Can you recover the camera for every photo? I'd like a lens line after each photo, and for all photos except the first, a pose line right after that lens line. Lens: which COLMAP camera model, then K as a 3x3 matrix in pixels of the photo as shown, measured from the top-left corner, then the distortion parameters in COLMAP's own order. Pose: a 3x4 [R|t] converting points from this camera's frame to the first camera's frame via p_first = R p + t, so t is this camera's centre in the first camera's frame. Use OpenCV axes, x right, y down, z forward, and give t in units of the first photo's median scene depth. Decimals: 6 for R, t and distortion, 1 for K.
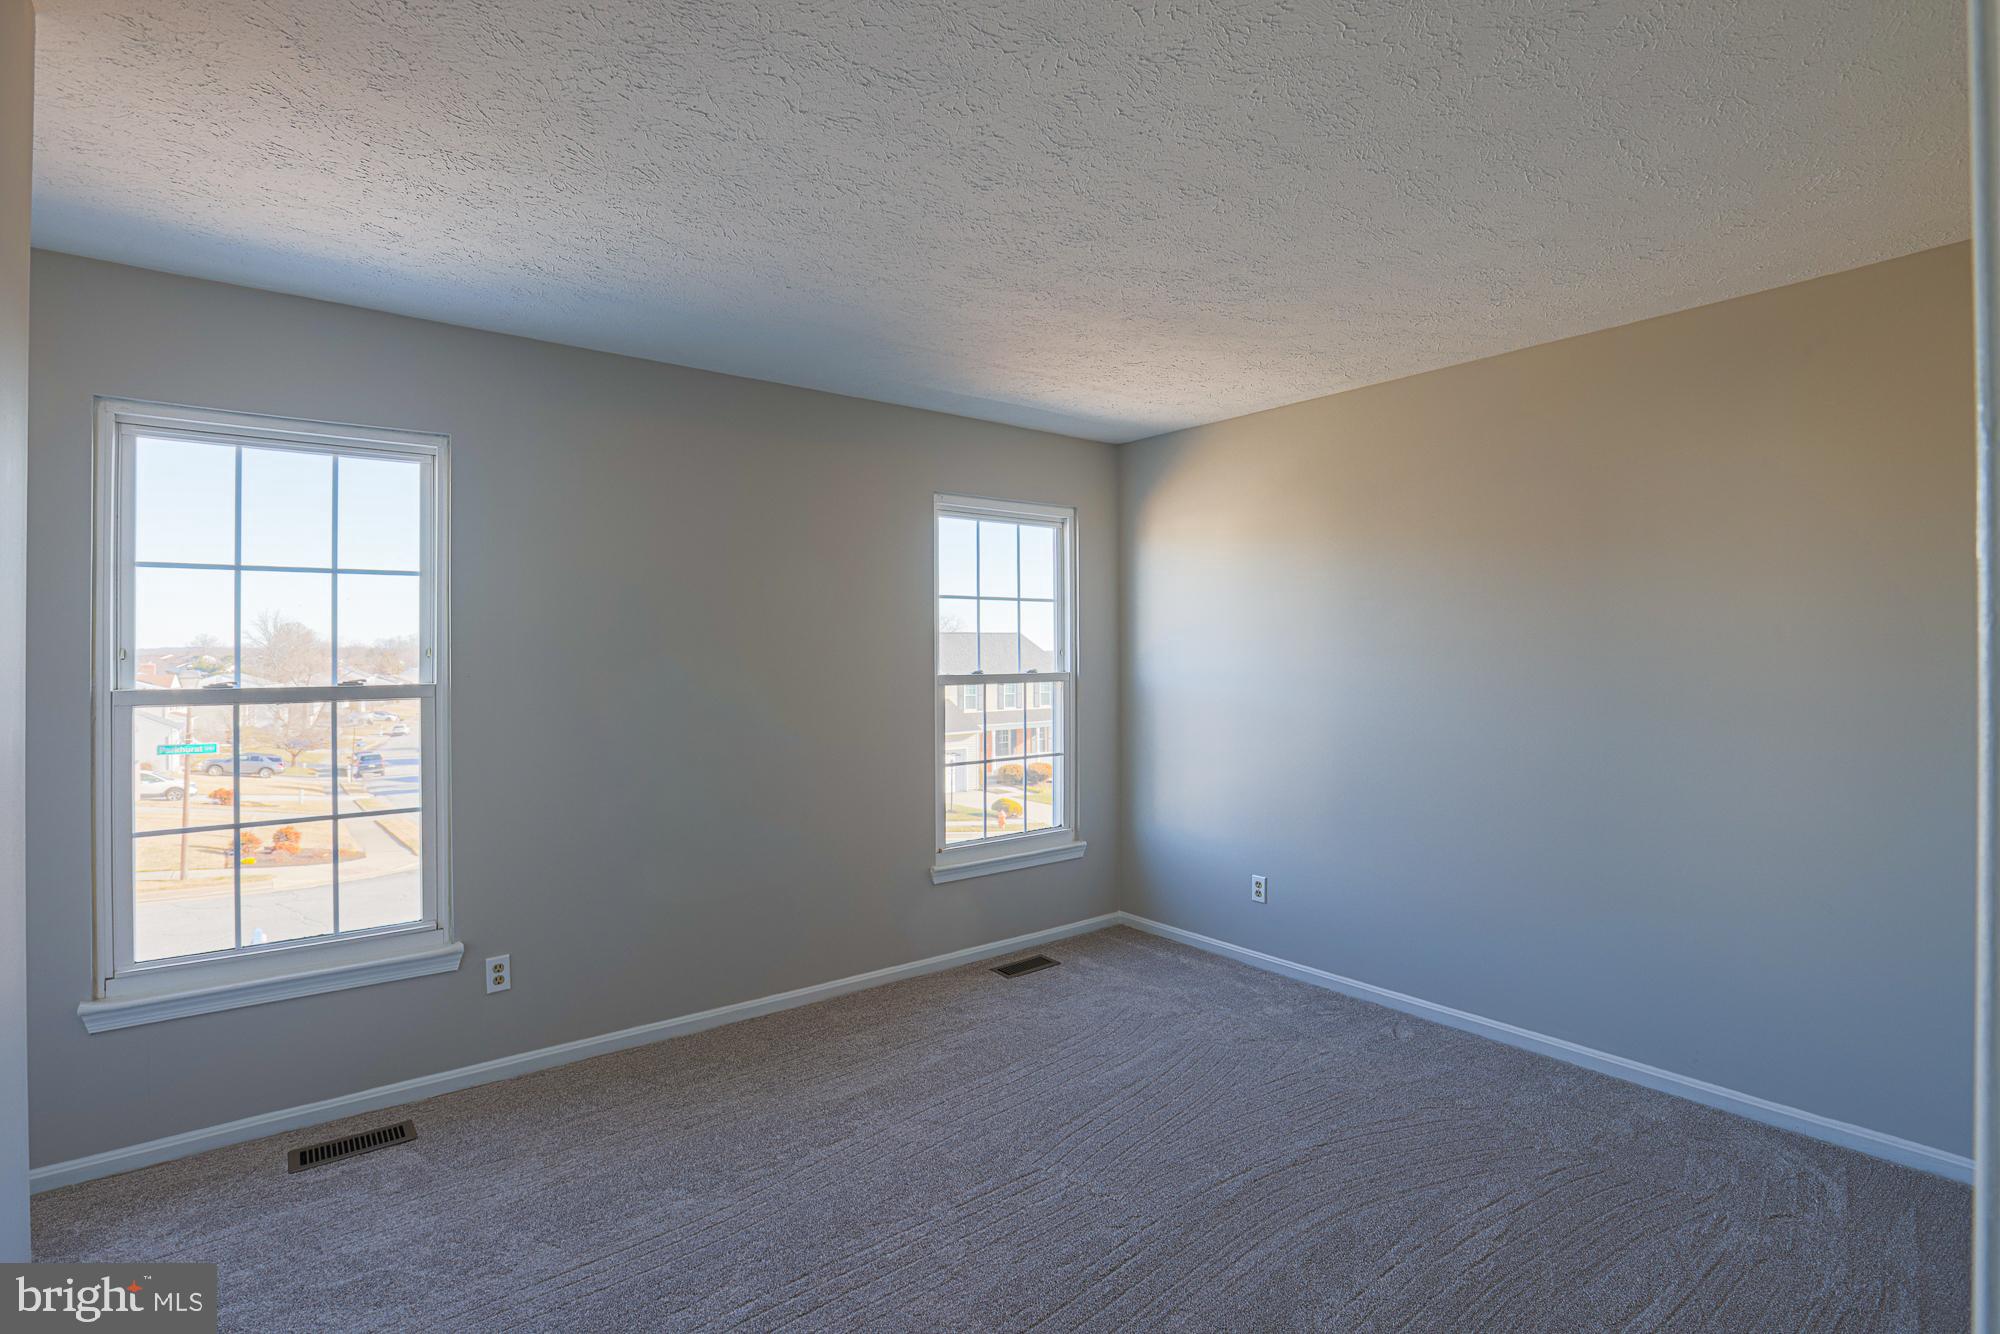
lens RADIAL K [[924.6, 0, 996.8], [0, 924.6, 635.8], [0, 0, 1]] dist [-0.052879, 0.018847]
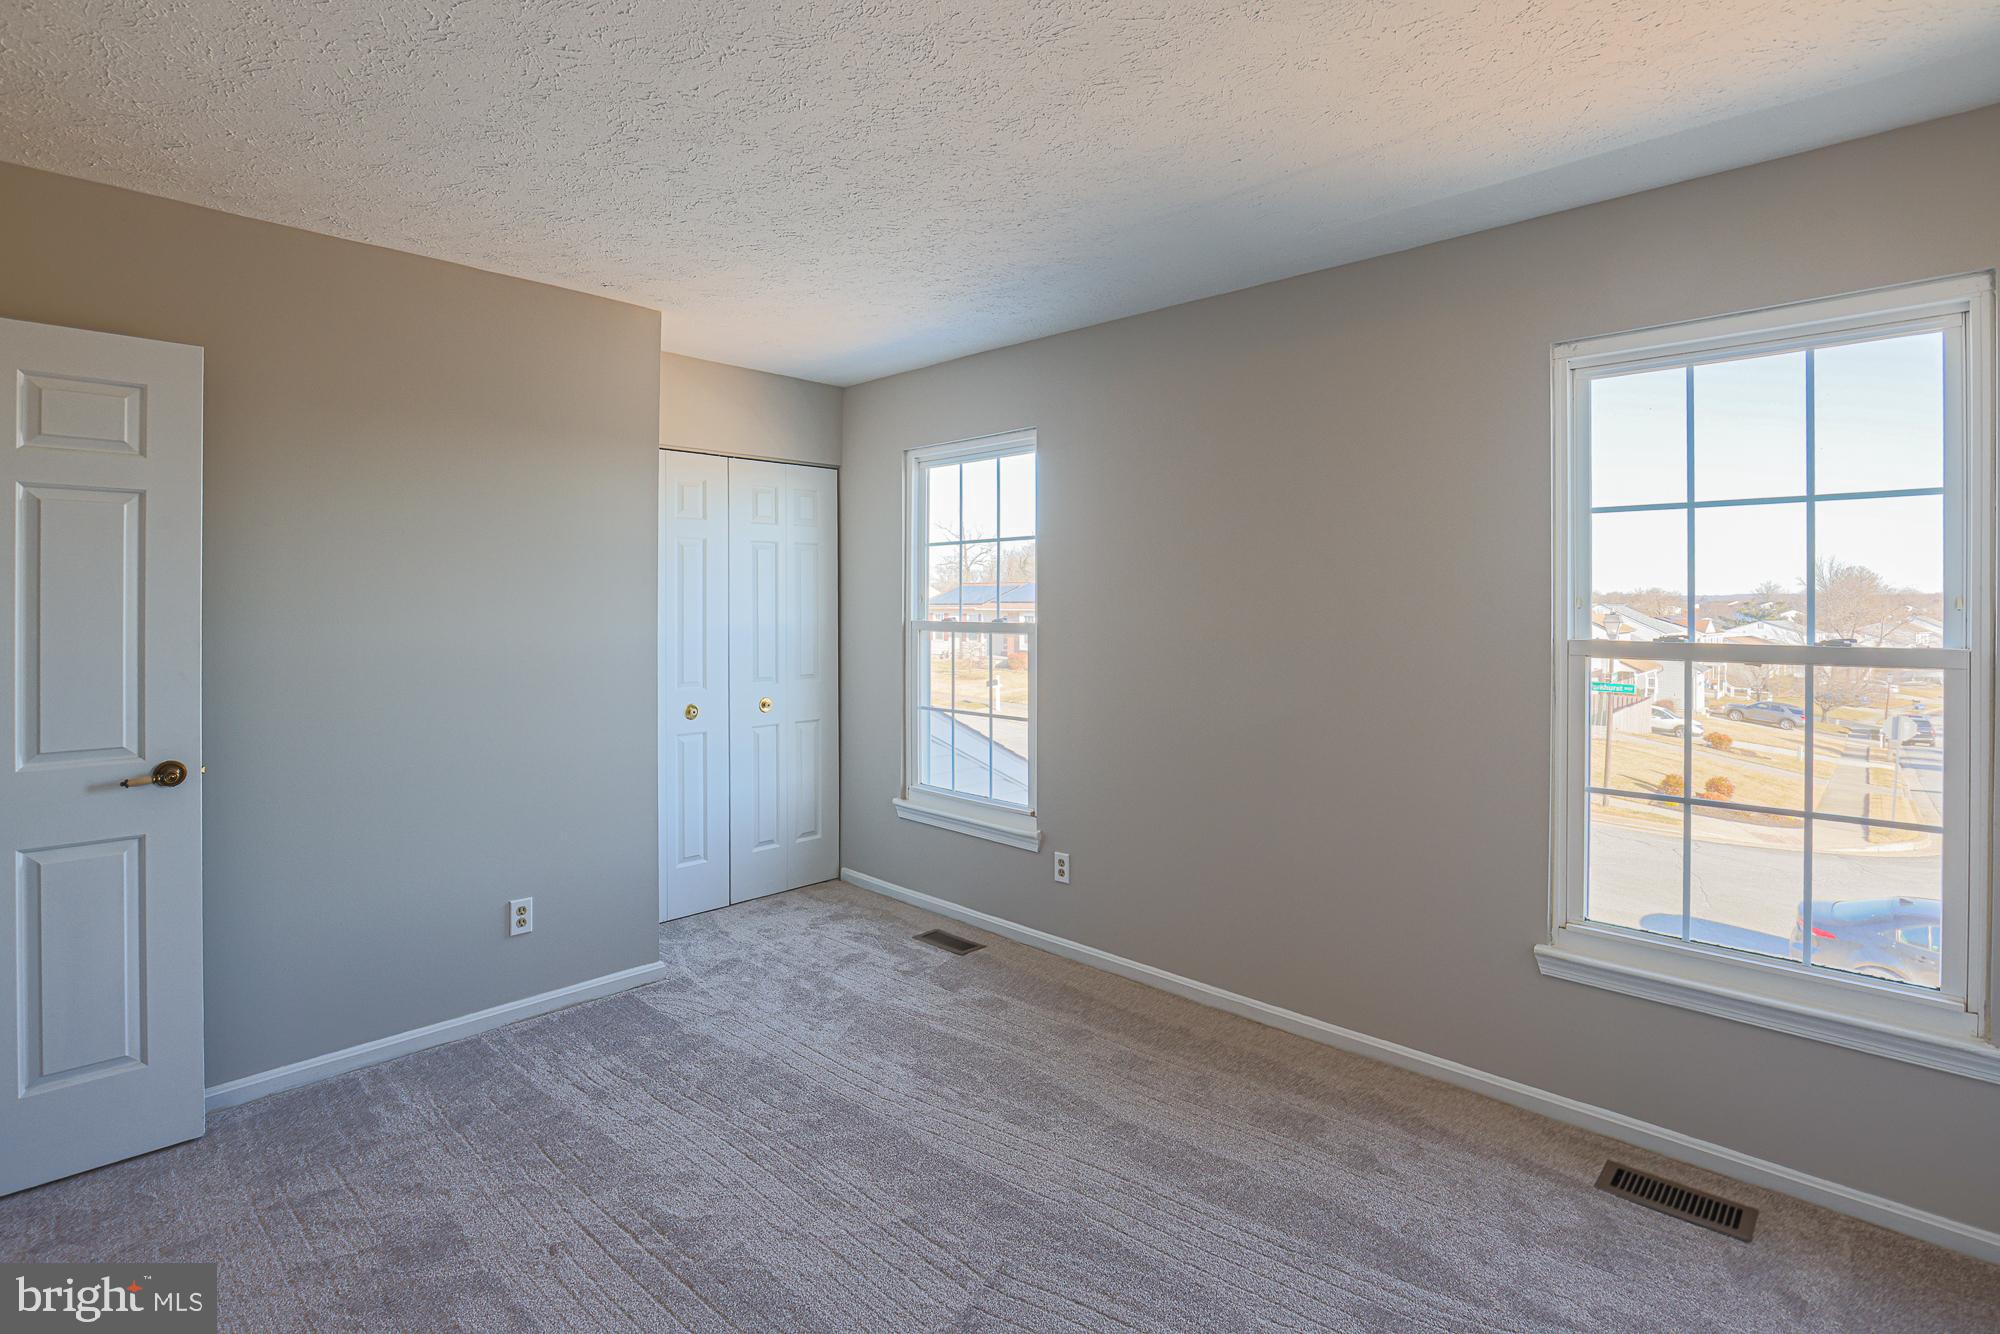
lens RADIAL K [[939.4, 0, 1010.1], [0, 939.4, 604.8], [0, 0, 1]] dist [-0.051822, 0.021959]
pose [[0.157342, 0.009306, -0.987500, 0.486991], [0.014976, 0.999818, 0.011808, 0.006162], [0.987431, -0.016647, 0.157174, 0.545217]]
